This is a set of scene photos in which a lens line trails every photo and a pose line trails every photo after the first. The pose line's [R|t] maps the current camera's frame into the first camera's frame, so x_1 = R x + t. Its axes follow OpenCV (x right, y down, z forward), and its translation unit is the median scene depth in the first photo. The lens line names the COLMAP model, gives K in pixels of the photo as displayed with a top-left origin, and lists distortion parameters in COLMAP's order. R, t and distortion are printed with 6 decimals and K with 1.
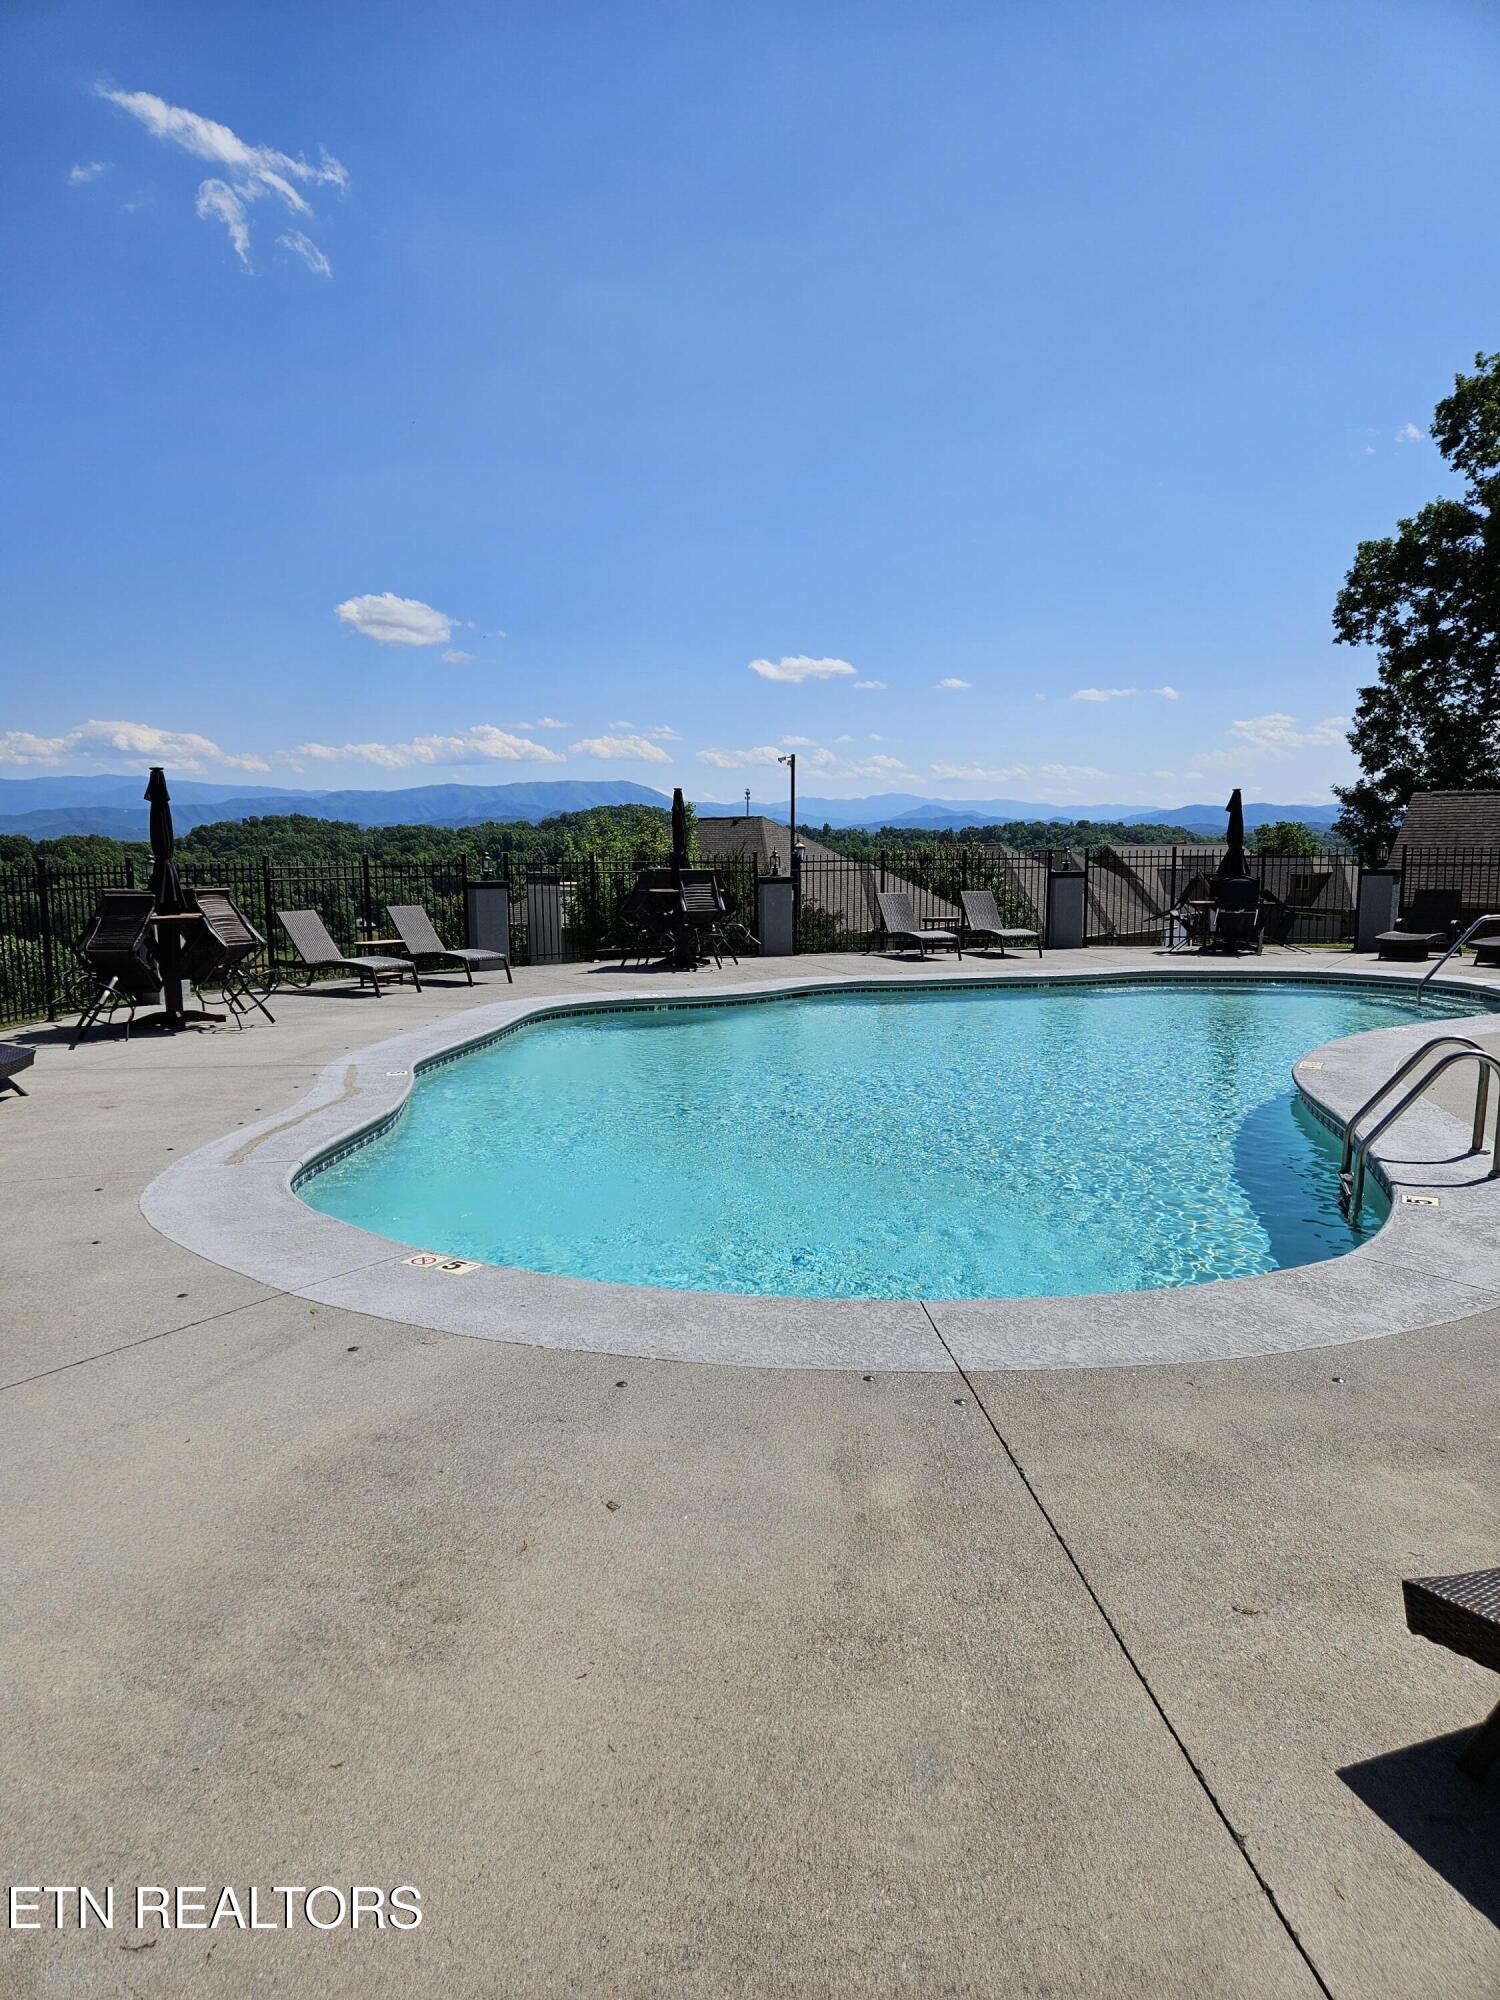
lens RADIAL K [[1303.6, 0, 751.5], [0, 1303.6, 985.0], [0, 0, 1]] dist [0.035794, -0.029419]
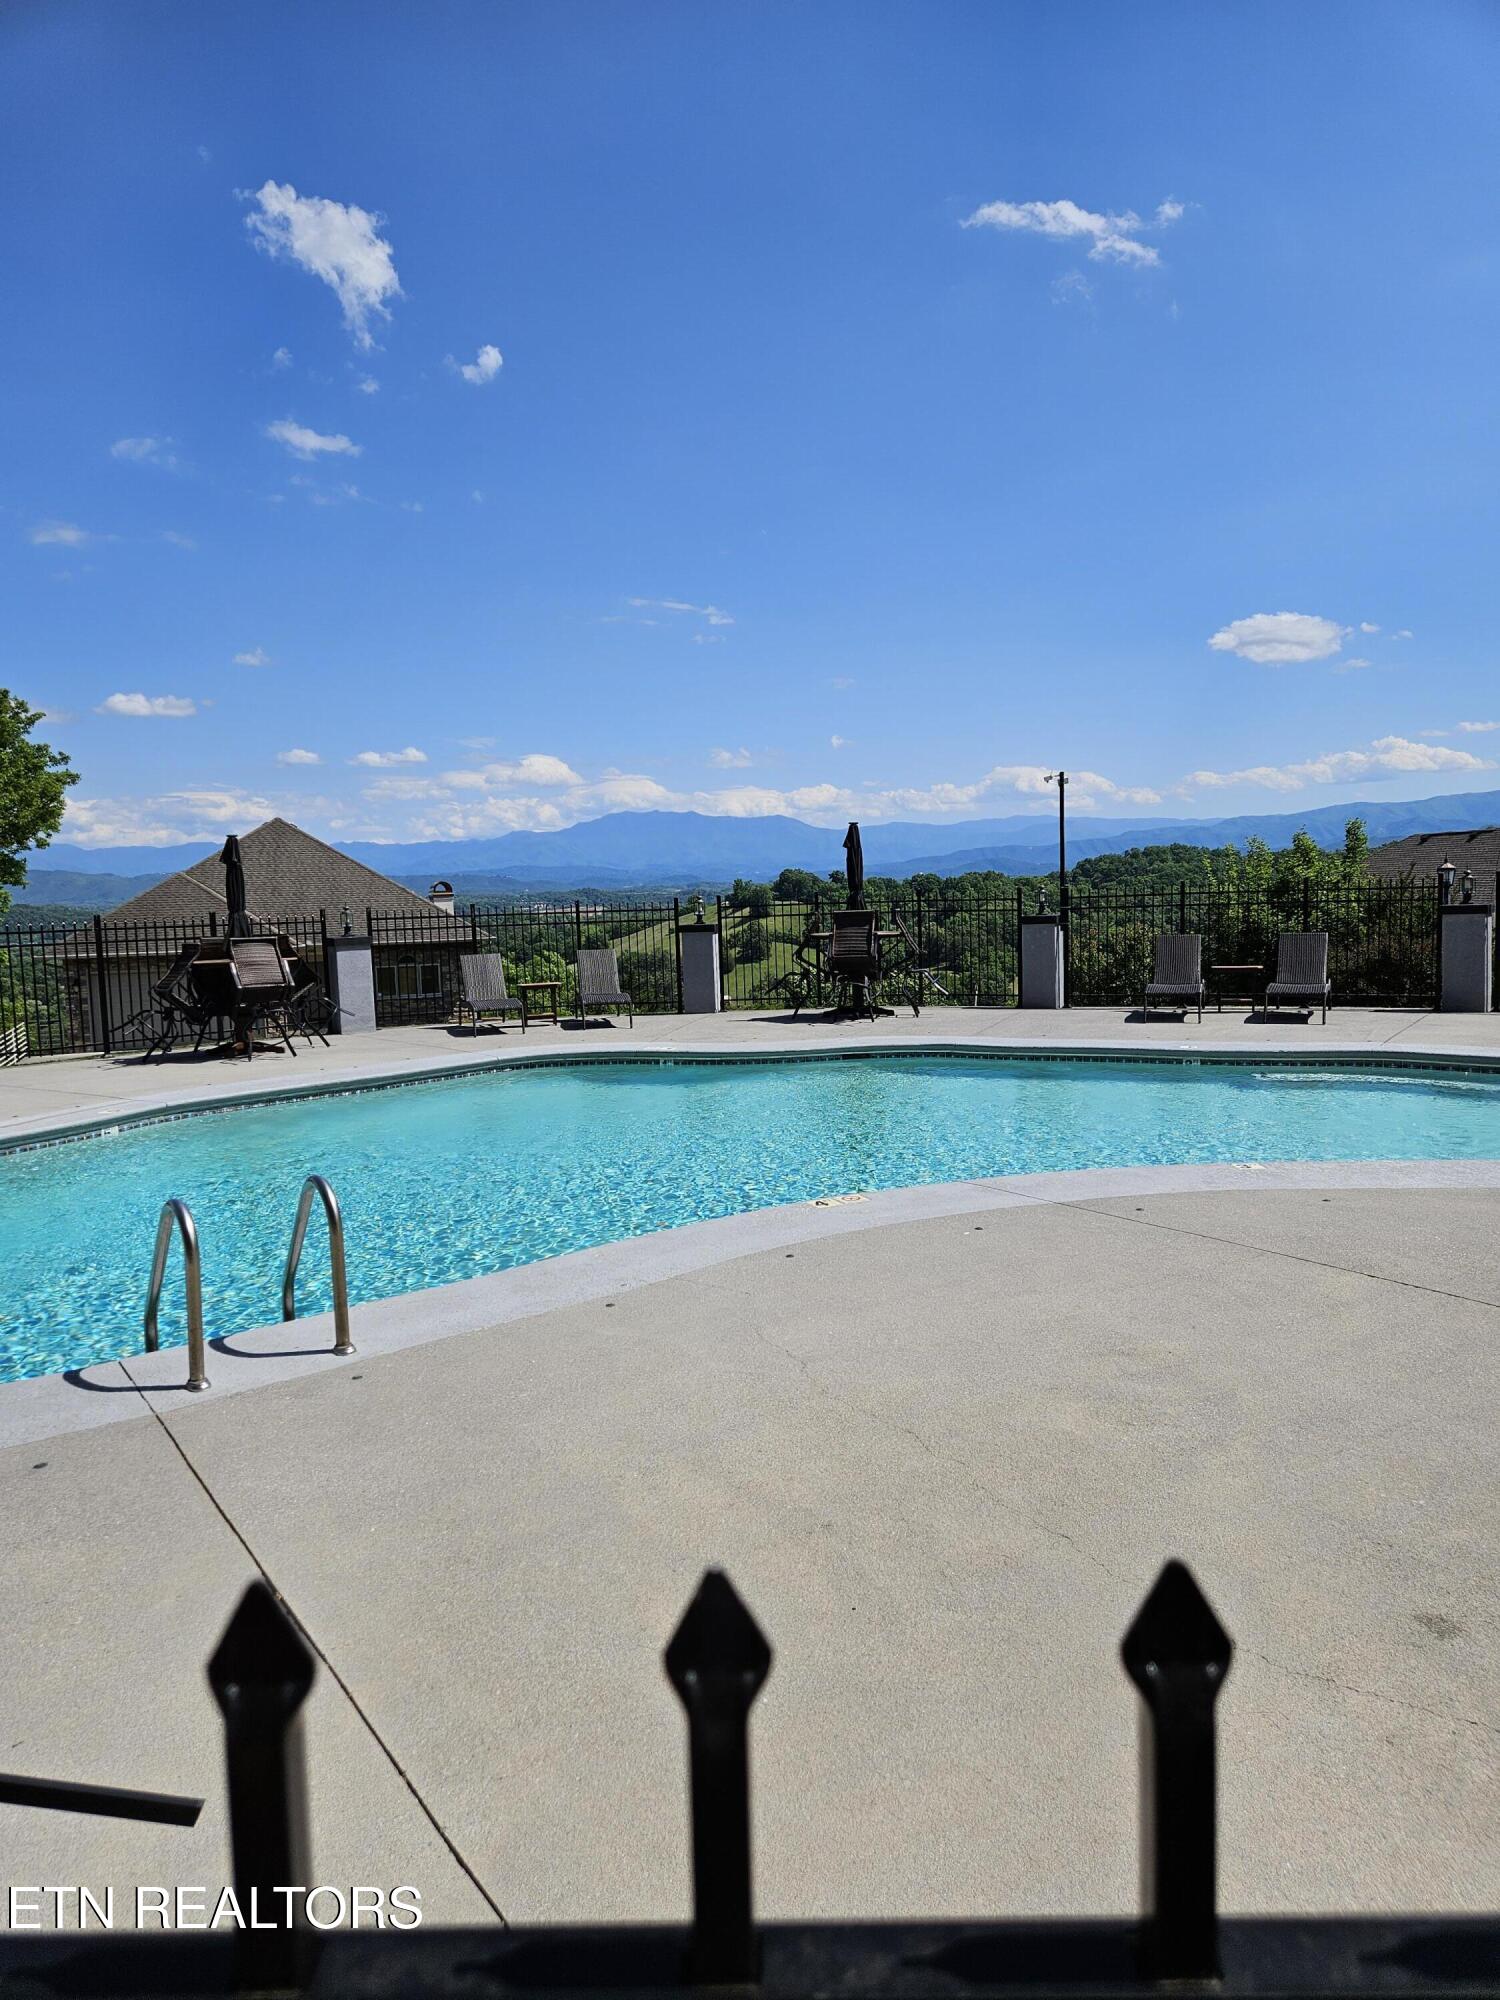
lens RADIAL K [[1303.6, 0, 753.8], [0, 1303.6, 966.1], [0, 0, 1]] dist [0.035794, -0.029419]
pose [[0.786592, 0.013254, -0.617331, 0.149434], [-0.035186, 0.999107, -0.023383, -0.008497], [0.616470, 0.040114, 0.786356, 0.077446]]
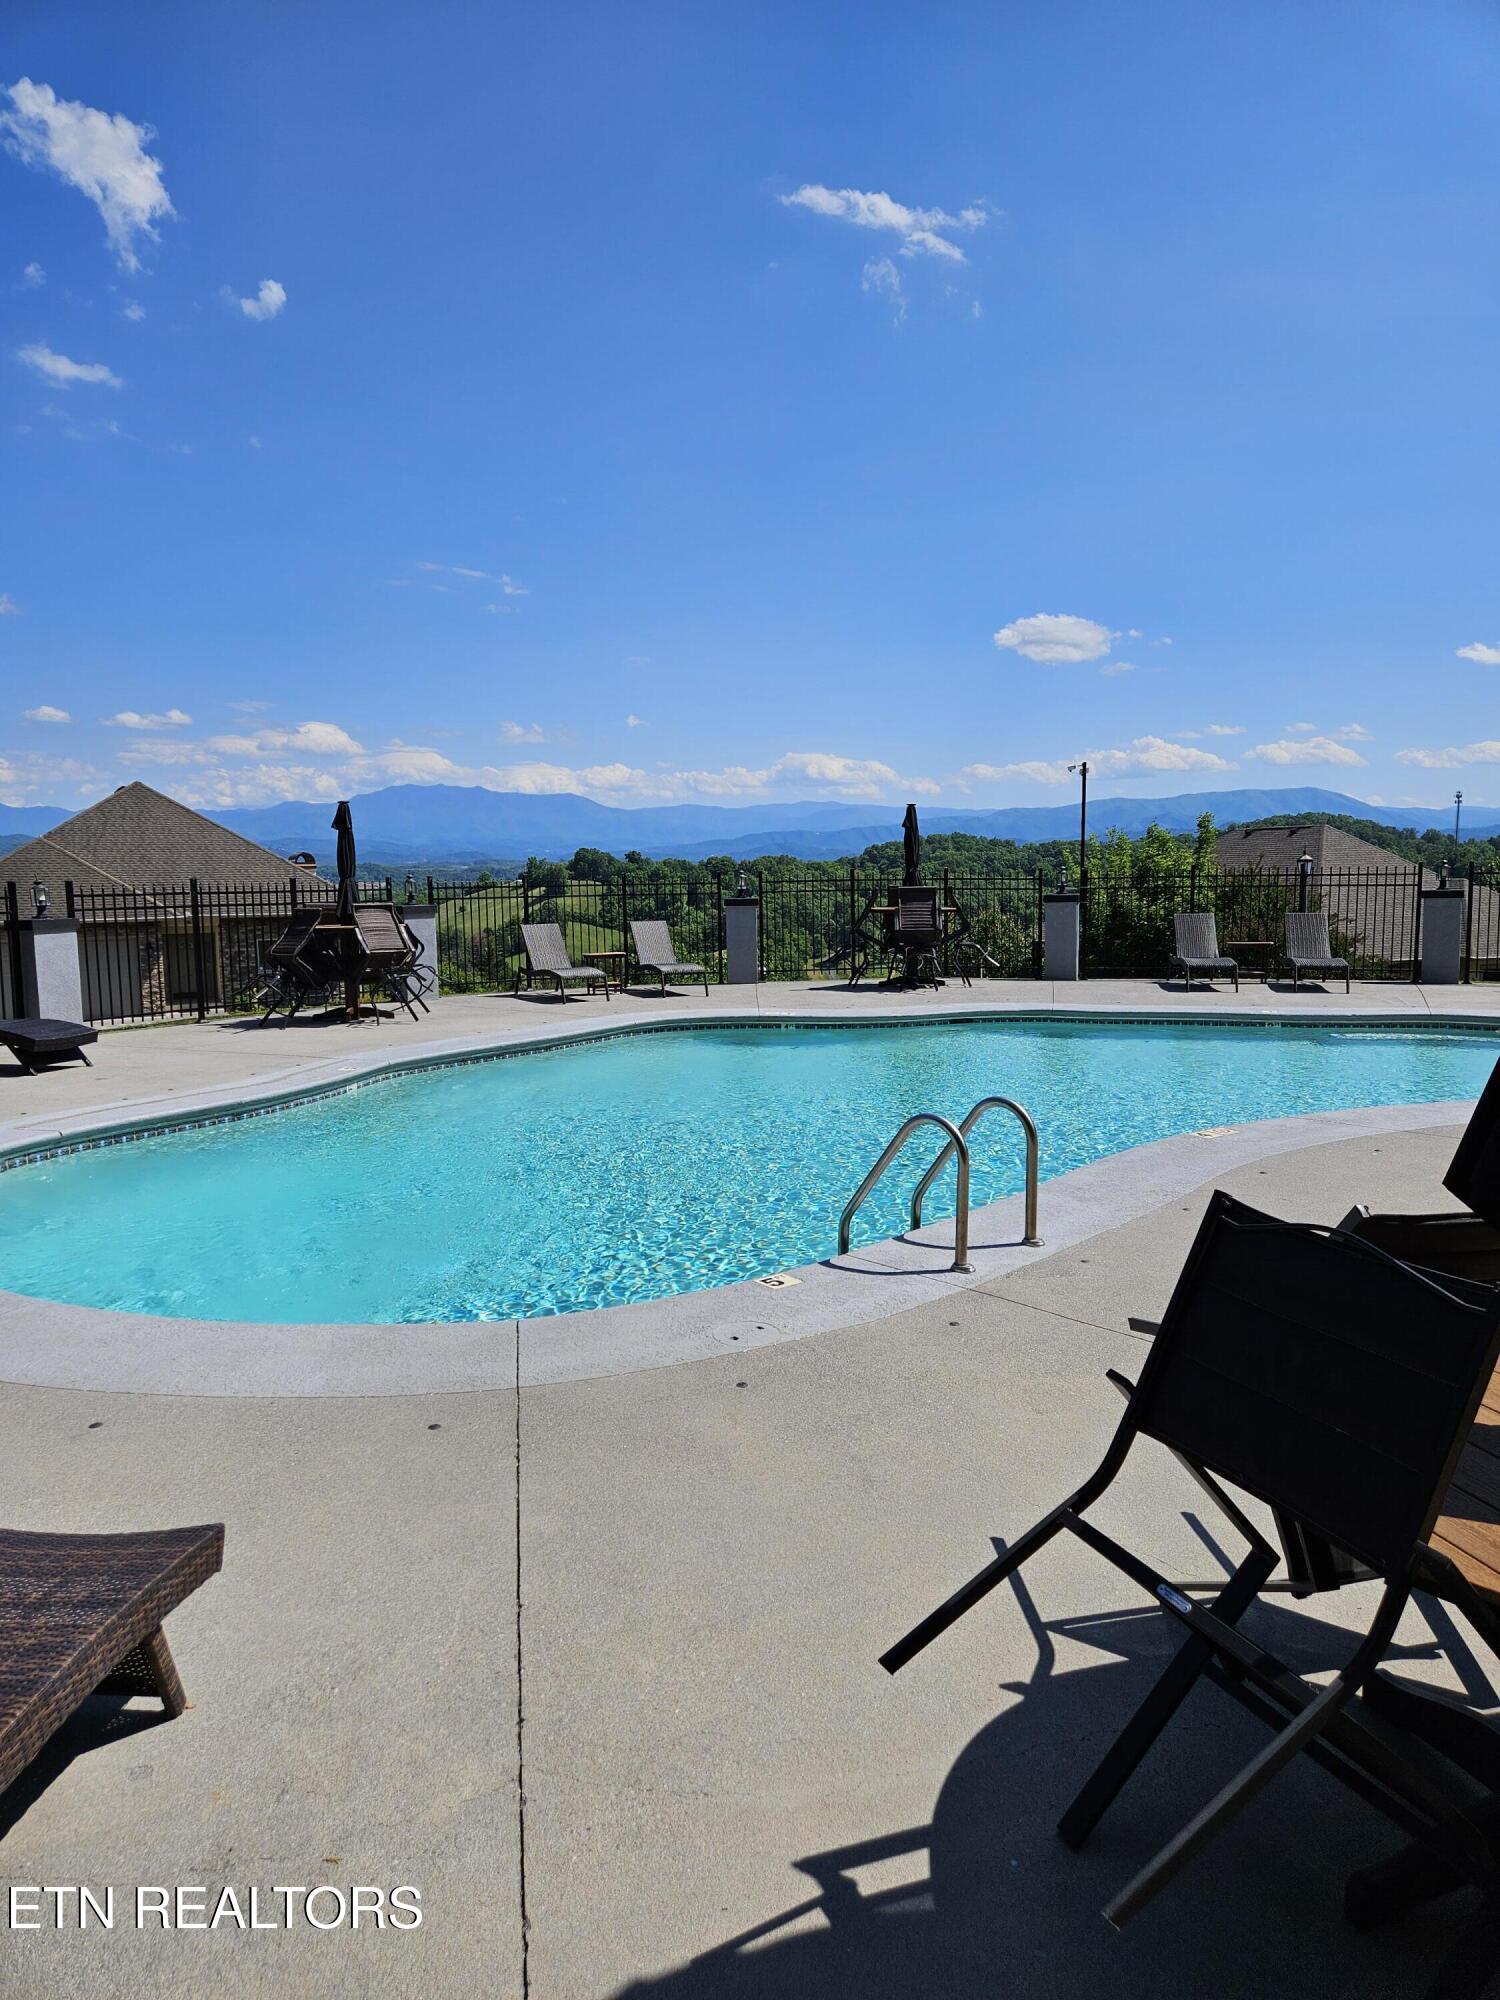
lens RADIAL K [[1303.6, 0, 762.2], [0, 1303.6, 990.0], [0, 0, 1]] dist [0.035794, -0.029419]
pose [[0.878147, 0.036478, -0.476997, 0.103777], [-0.039977, 0.999197, 0.002817, -0.003315], [0.476717, 0.016595, 0.878900, 0.028264]]
